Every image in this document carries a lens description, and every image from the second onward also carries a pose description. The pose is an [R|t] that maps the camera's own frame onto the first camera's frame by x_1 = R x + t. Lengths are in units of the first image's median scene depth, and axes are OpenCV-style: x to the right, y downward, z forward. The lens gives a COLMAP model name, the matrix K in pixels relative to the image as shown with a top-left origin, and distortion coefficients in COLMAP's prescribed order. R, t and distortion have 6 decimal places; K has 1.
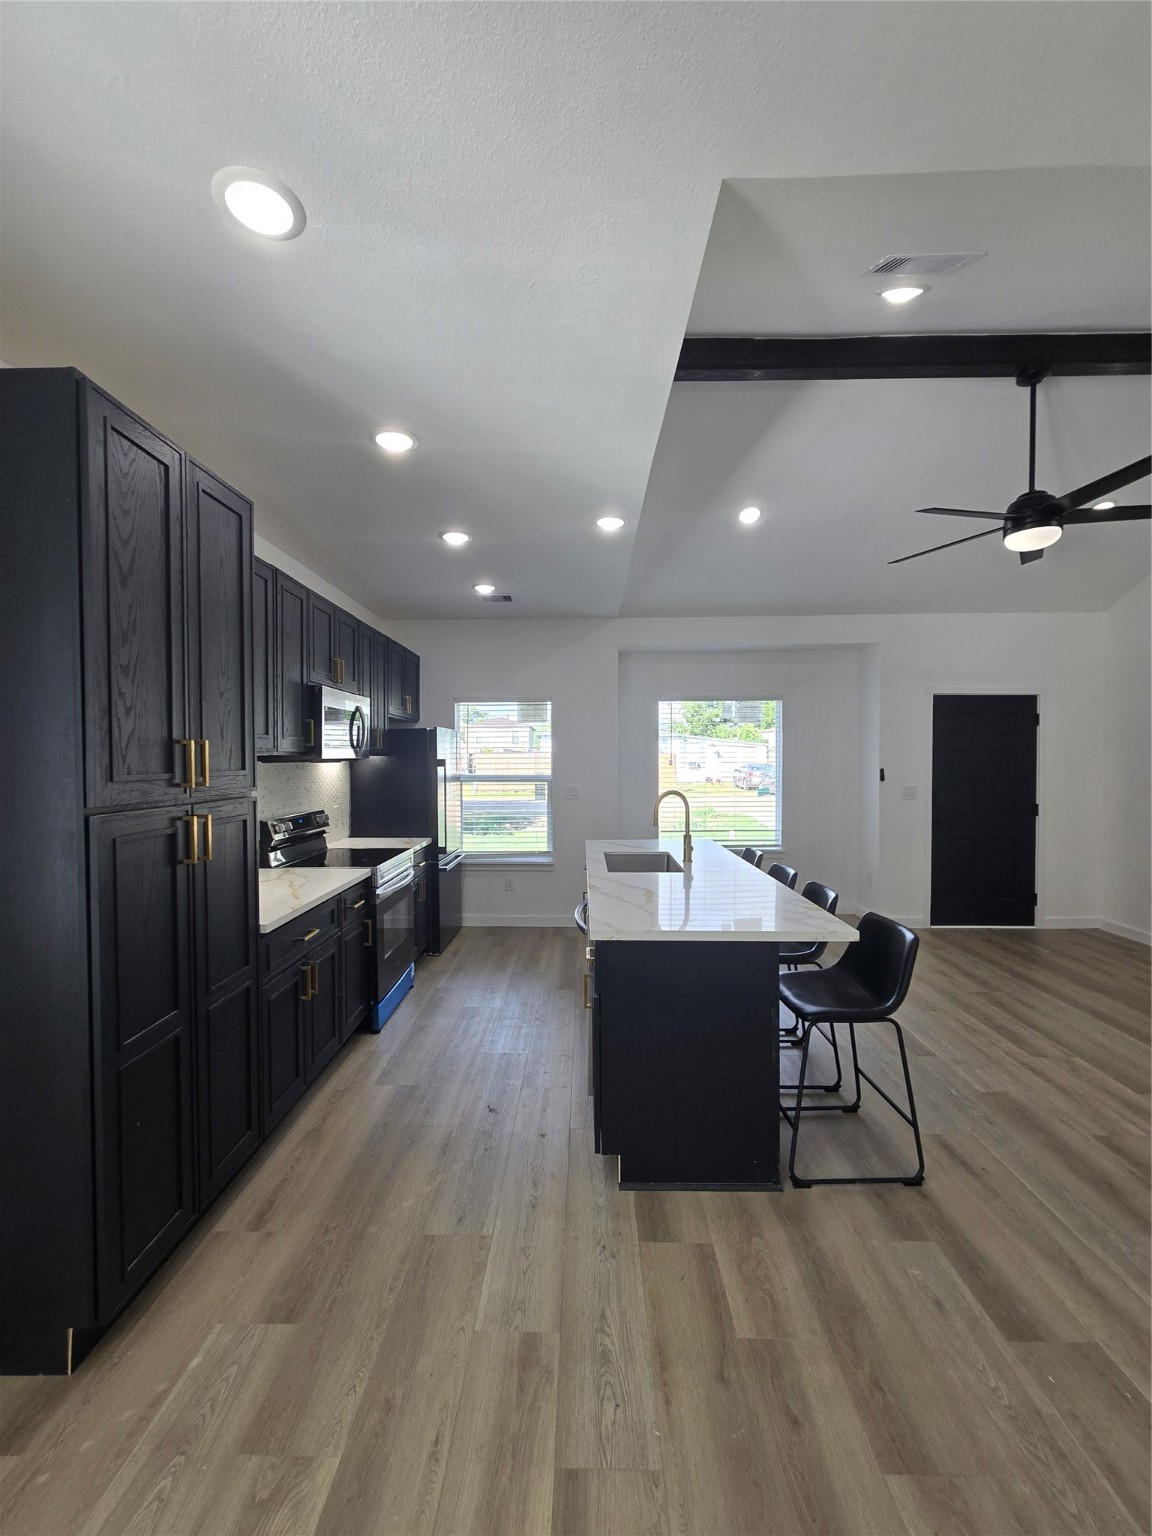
lens RADIAL K [[622.9, 0, 579.6], [0, 622.9, 768.9], [0, 0, 1]] dist [0.004581, 0.000505]
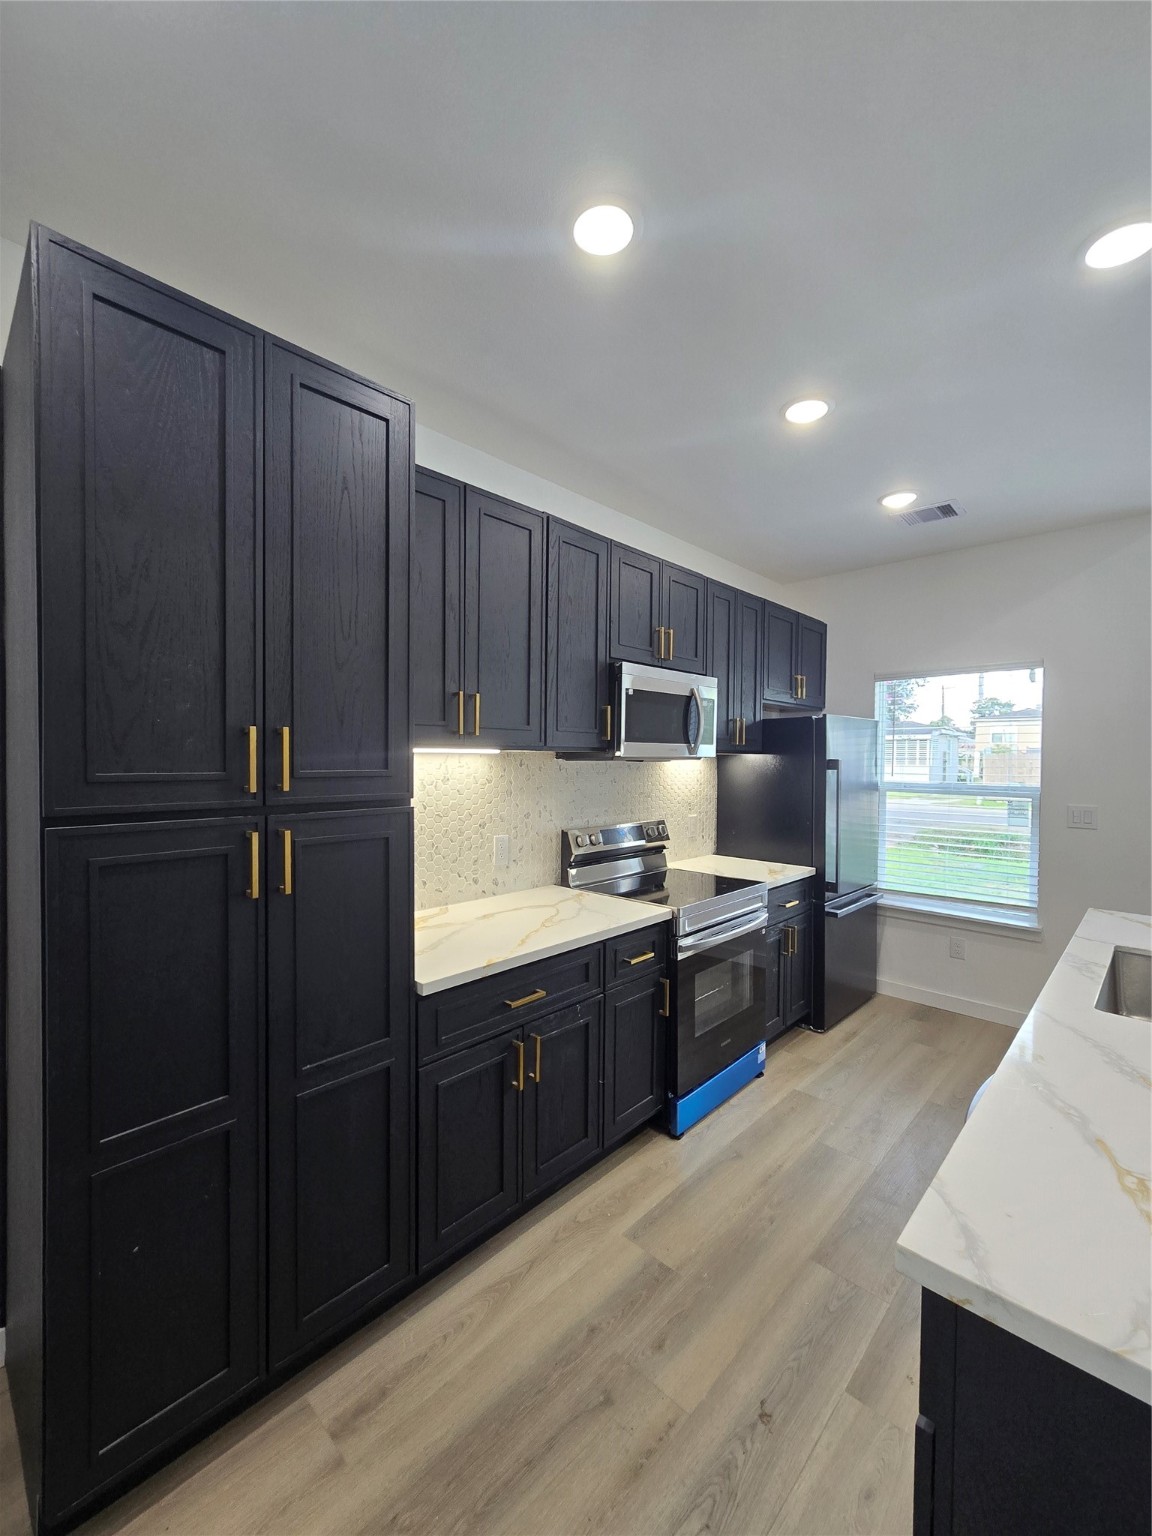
lens RADIAL K [[622.9, 0, 579.0], [0, 622.9, 768.5], [0, 0, 1]] dist [0.004581, 0.000505]
pose [[0.727559, 0.020400, -0.685742, 0.066358], [-0.021182, 0.999749, 0.007268, -0.005026], [0.685718, 0.009238, 0.727809, 0.330407]]
